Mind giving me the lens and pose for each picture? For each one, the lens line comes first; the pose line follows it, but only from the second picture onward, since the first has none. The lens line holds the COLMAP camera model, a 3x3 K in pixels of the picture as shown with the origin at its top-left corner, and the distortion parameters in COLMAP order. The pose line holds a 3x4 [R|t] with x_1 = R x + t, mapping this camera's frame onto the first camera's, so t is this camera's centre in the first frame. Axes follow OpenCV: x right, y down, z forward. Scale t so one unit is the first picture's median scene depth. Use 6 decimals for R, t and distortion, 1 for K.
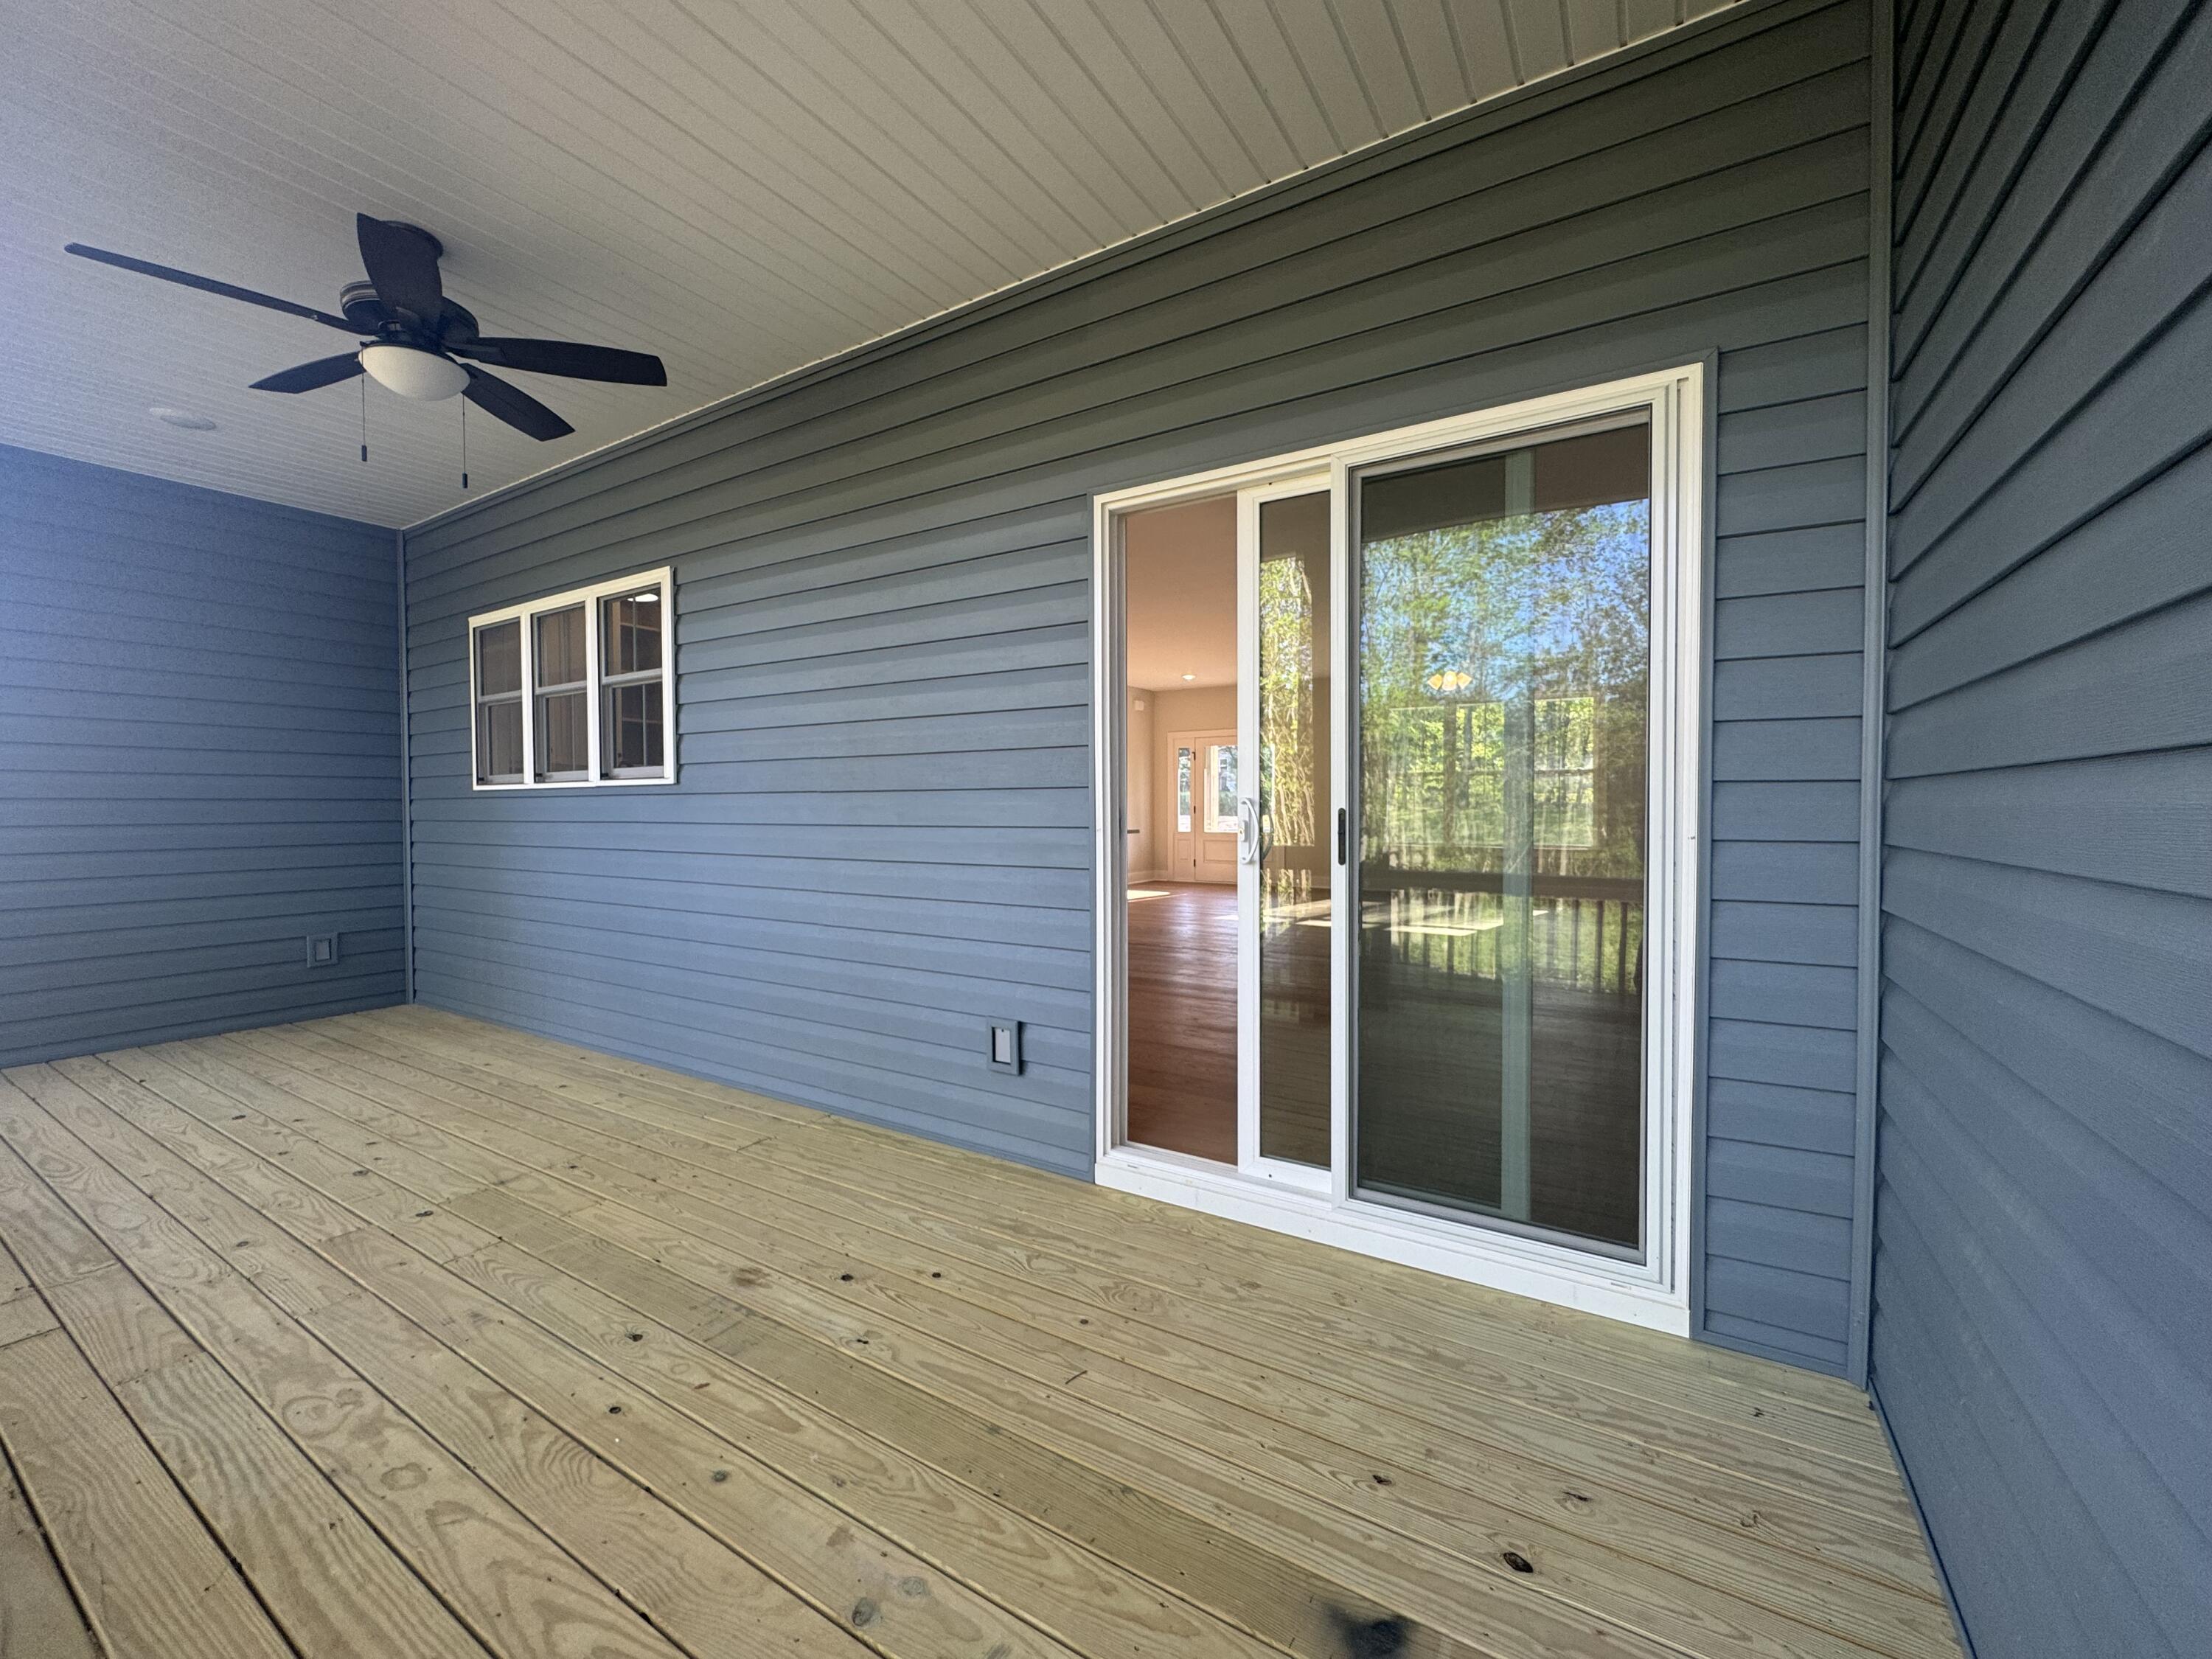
lens RADIAL K [[885.7, 0, 1111.1], [0, 885.7, 823.8], [0, 0, 1]] dist [0.000194, -0.000091]
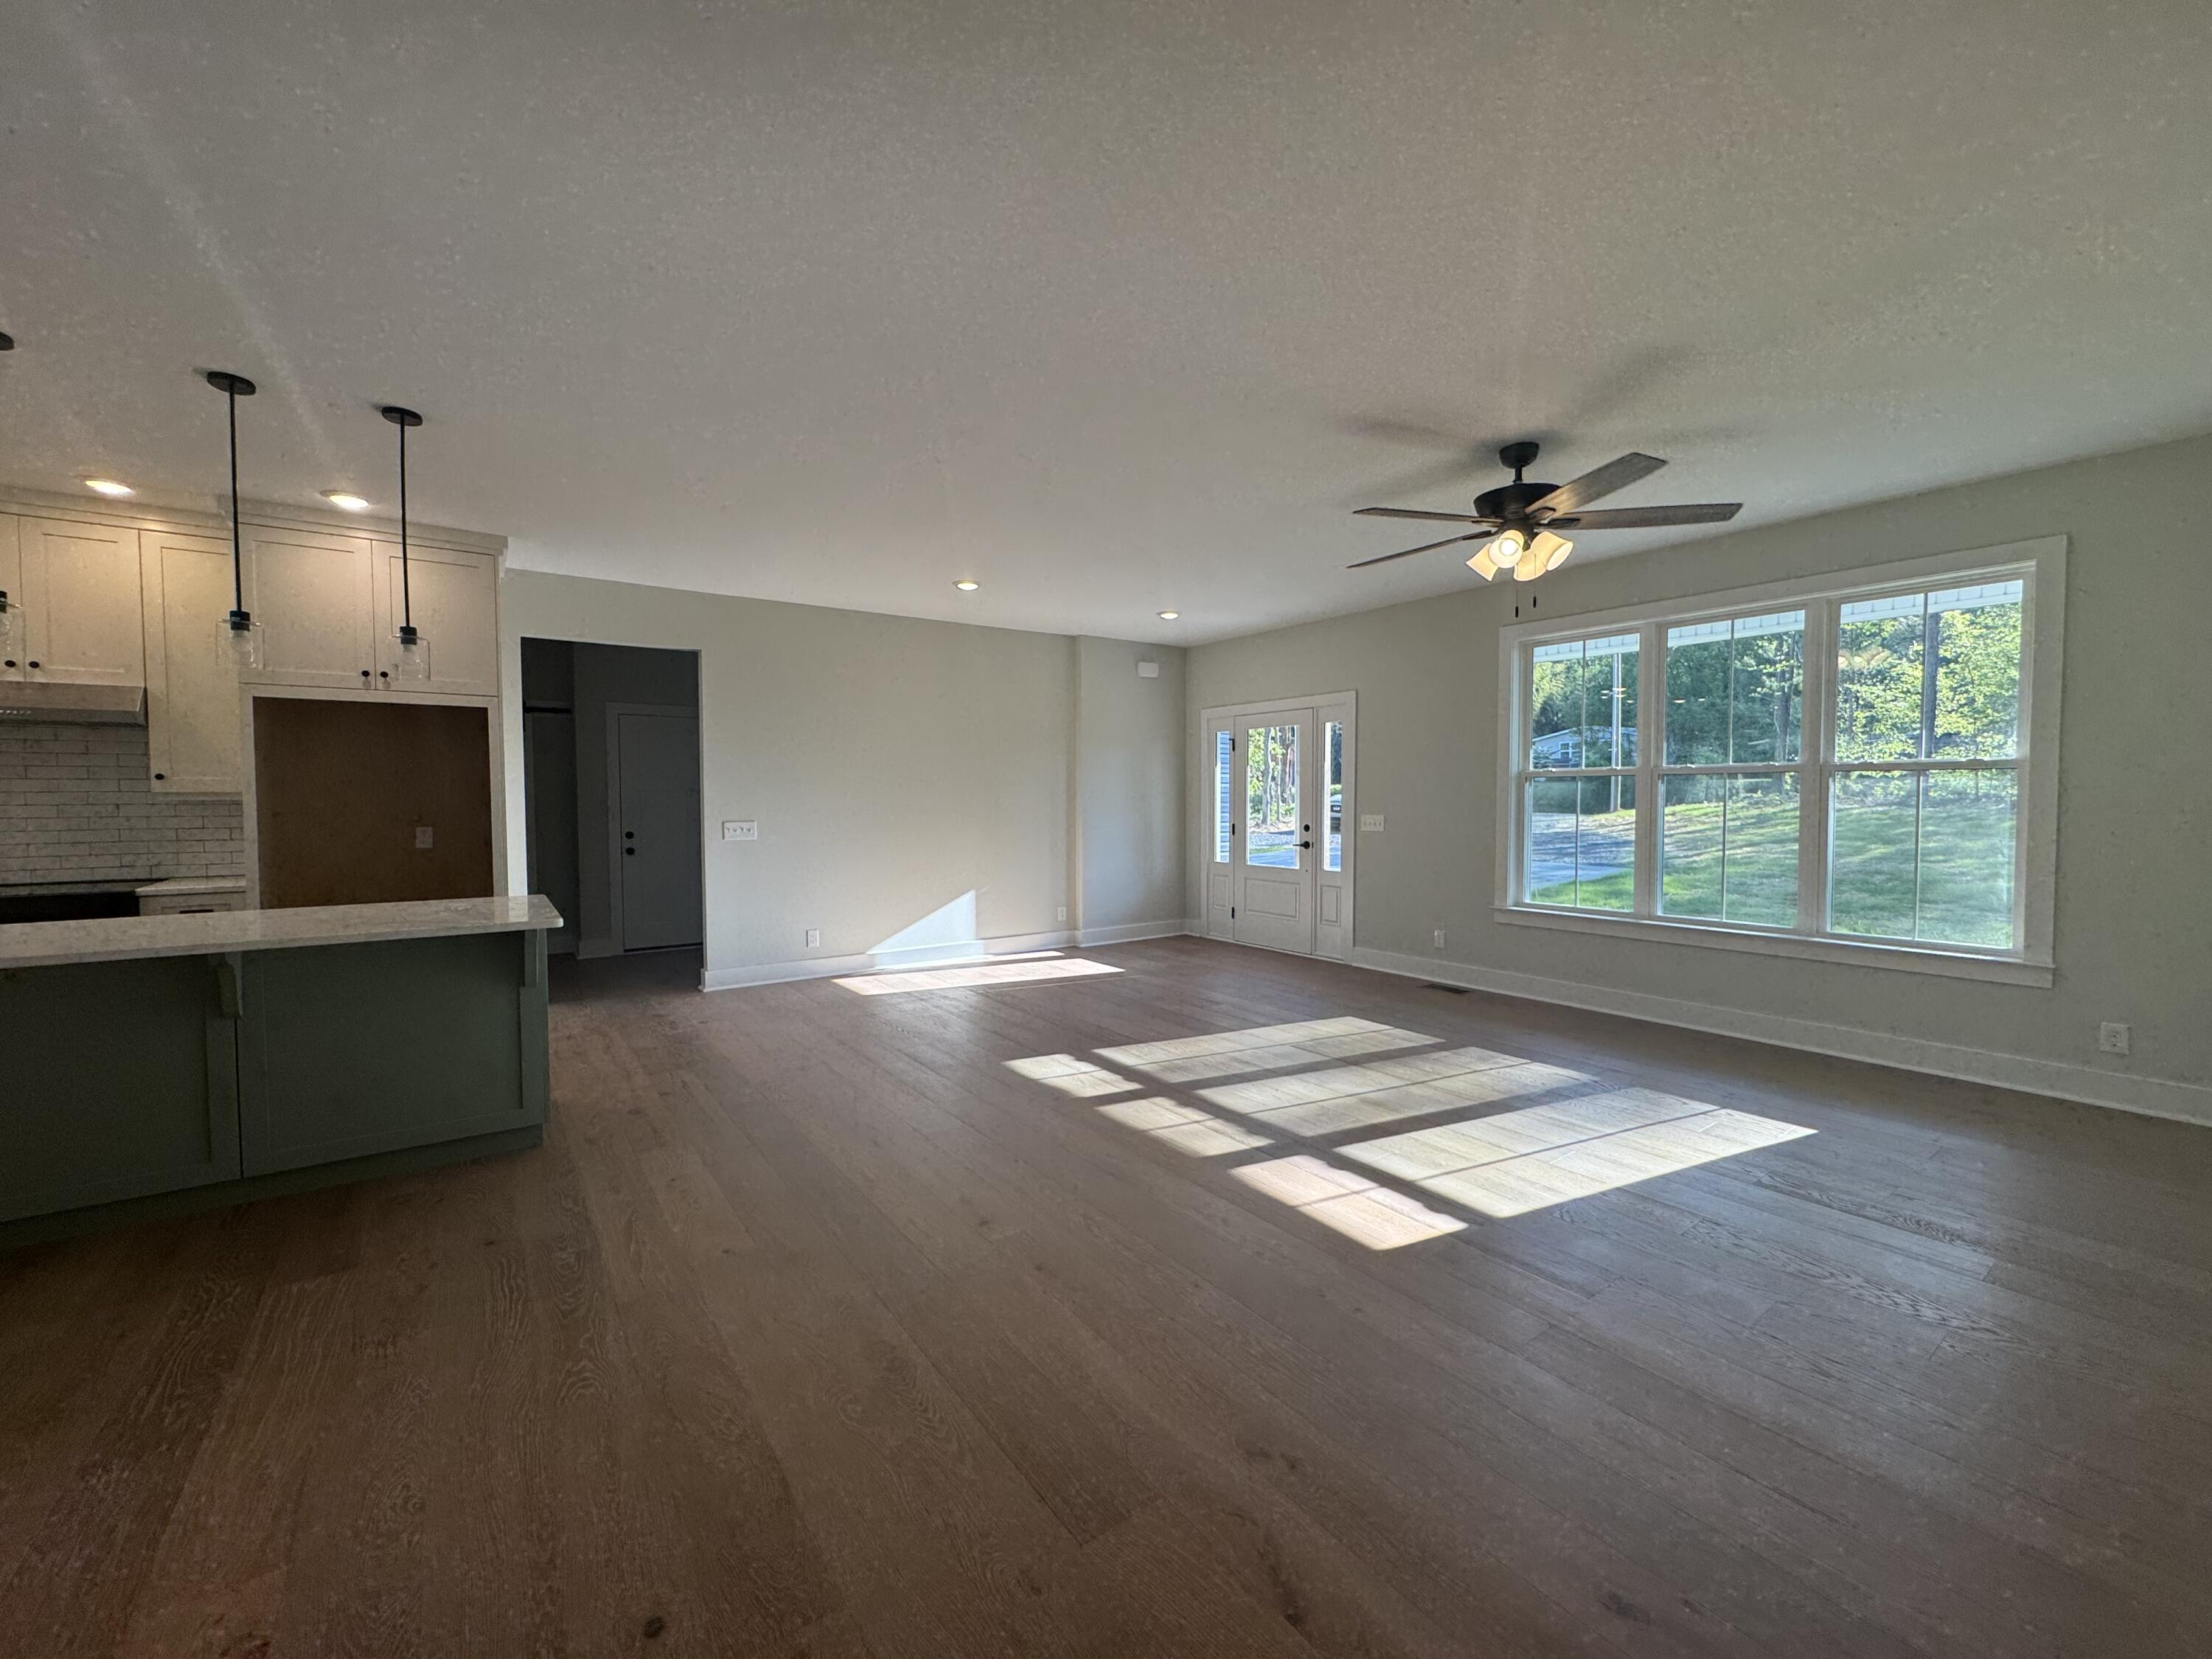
lens RADIAL K [[885.7, 0, 1099.1], [0, 885.7, 830.1], [0, 0, 1]] dist [0.000194, -0.000091]
pose [[0.922077, 0.017491, -0.386610, 0.251562], [-0.009939, 0.999719, 0.021525, -0.027467], [0.386878, -0.016005, 0.921992, 0.370093]]
